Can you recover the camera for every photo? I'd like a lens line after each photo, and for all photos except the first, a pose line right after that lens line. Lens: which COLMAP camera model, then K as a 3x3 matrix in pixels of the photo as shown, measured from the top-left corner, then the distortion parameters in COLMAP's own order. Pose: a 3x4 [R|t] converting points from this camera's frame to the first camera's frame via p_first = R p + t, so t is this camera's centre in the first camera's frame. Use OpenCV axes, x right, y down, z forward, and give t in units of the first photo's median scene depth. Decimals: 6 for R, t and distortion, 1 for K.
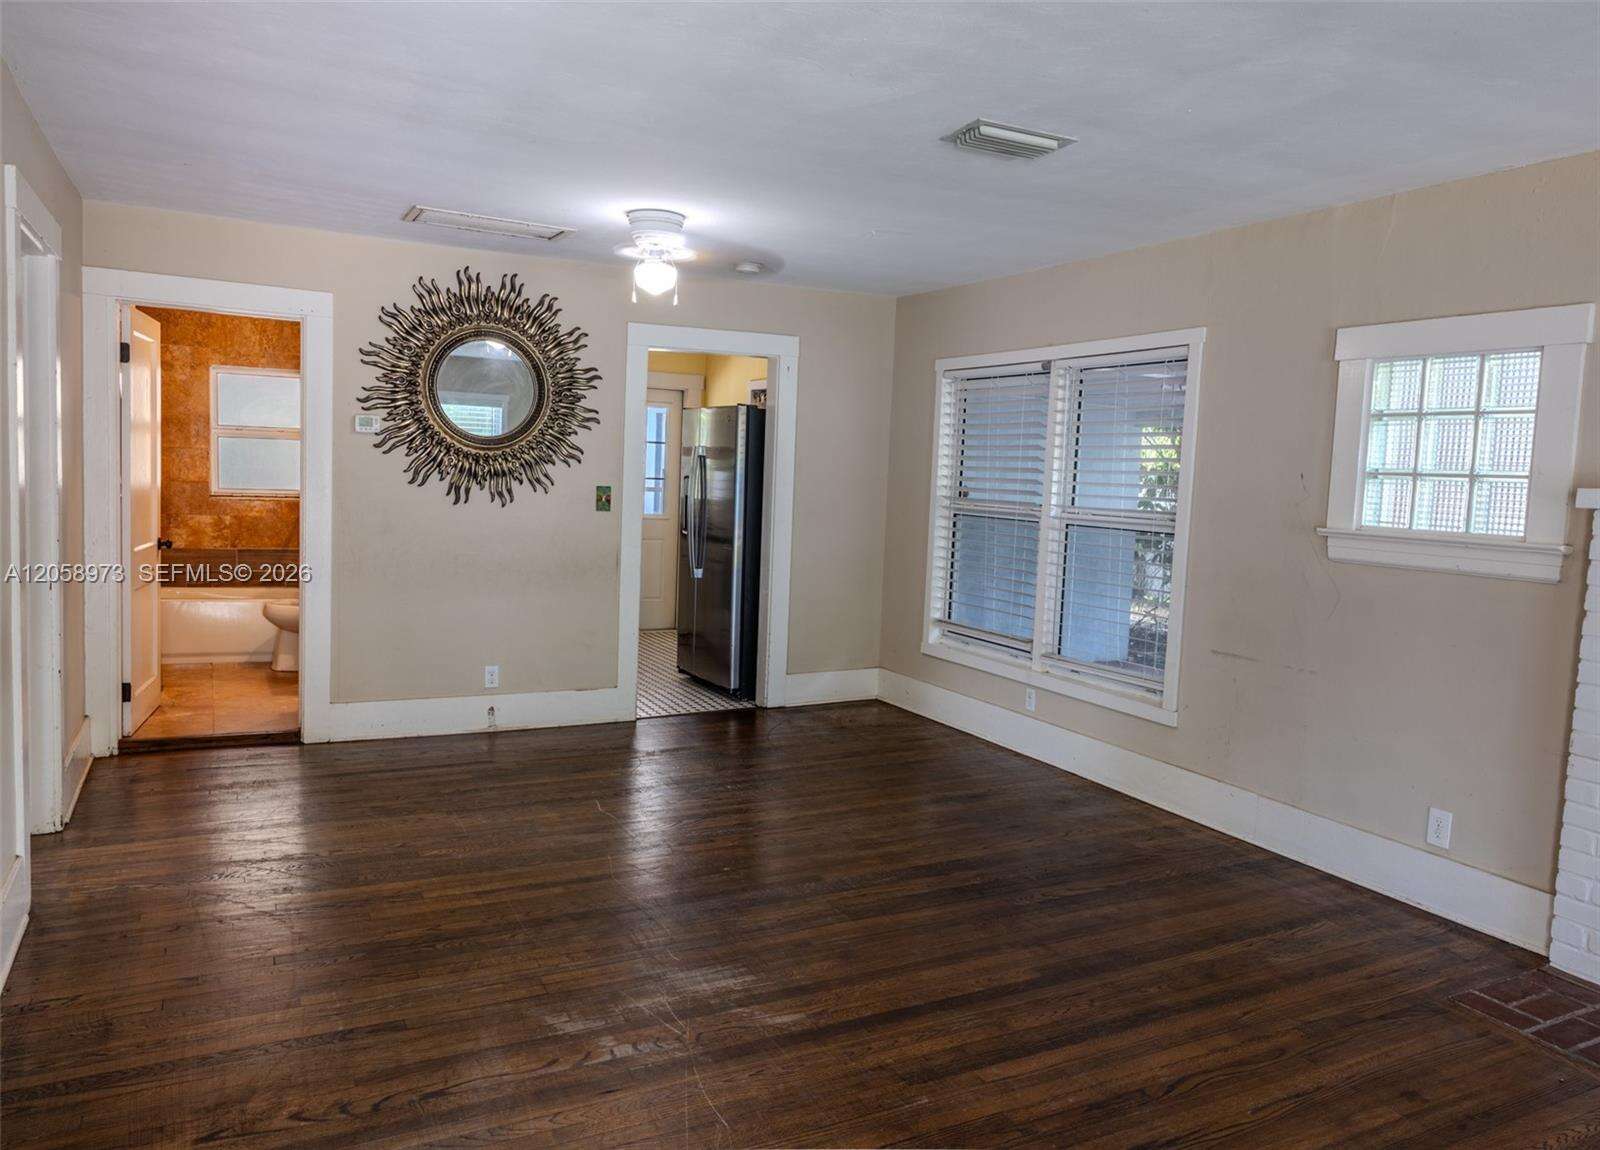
lens RADIAL K [[1087.0, 0, 806.6], [0, 1087.0, 566.0], [0, 0, 1]] dist [0.002776, 0.002561]
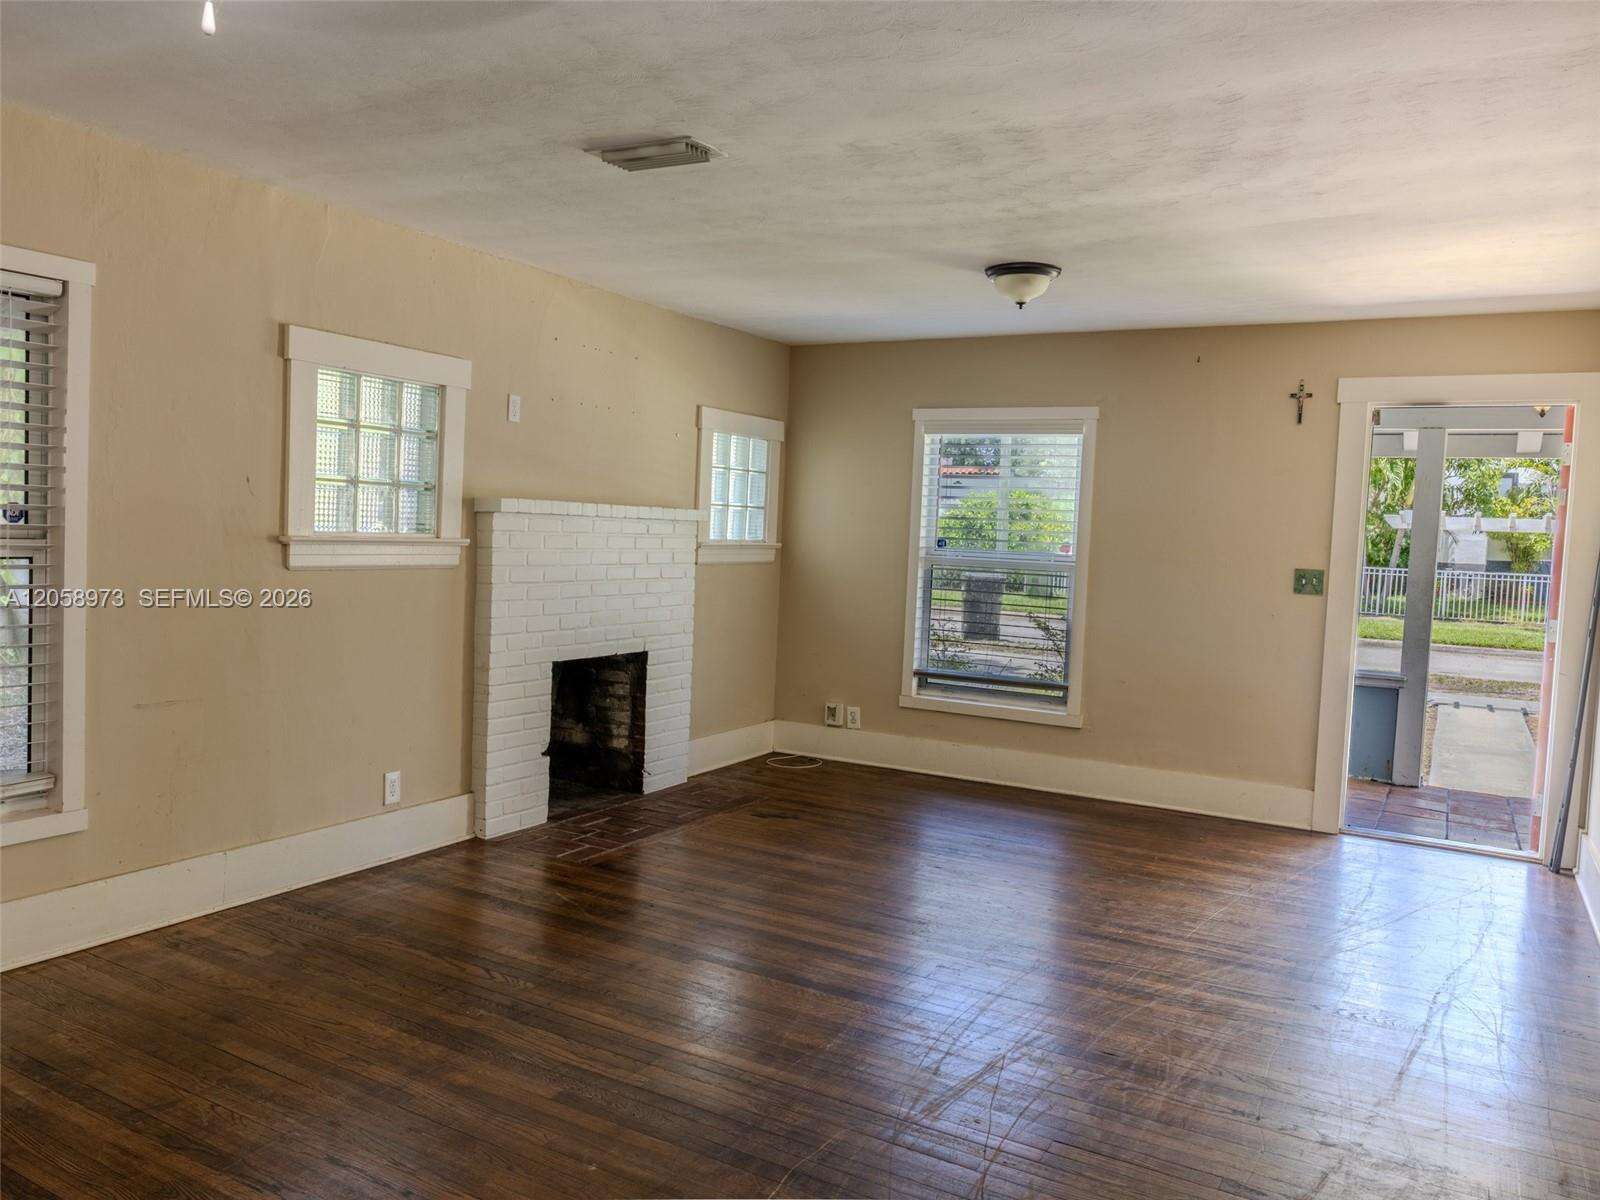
lens RADIAL K [[1162.6, 0, 809.4], [0, 1162.6, 605.8], [0, 0, 1]] dist [0.000369, -0.001248]
pose [[-0.530470, -0.124143, 0.838564, -0.637608], [0.007067, 0.988537, 0.150816, -0.128657], [-0.847674, 0.085929, -0.523512, 1.191741]]
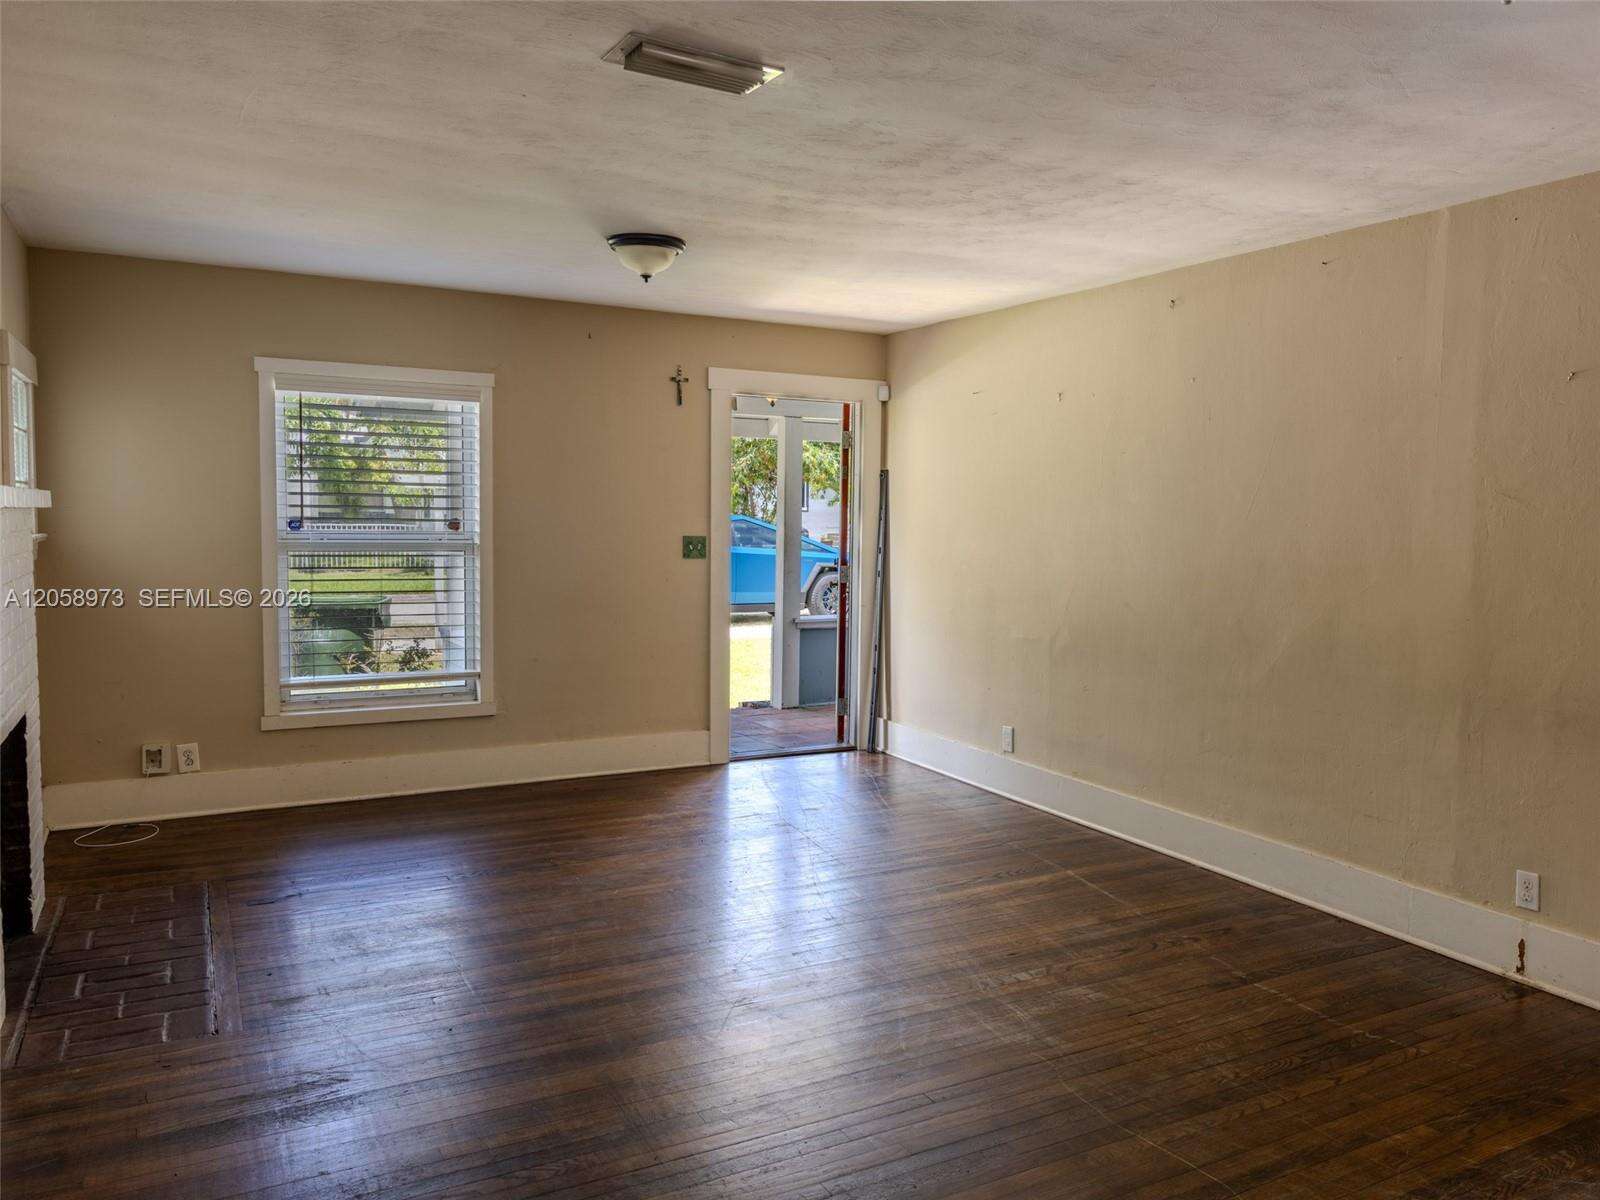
lens RADIAL K [[1181.2, 0, 805.9], [0, 1181.2, 596.5], [0, 0, 1]] dist [0.001329, 0.001392]
pose [[-0.998098, -0.060935, -0.009344, 0.086008], [-0.061647, 0.986033, 0.154718, -0.132639], [-0.000214, 0.155000, -0.987914, 1.539273]]
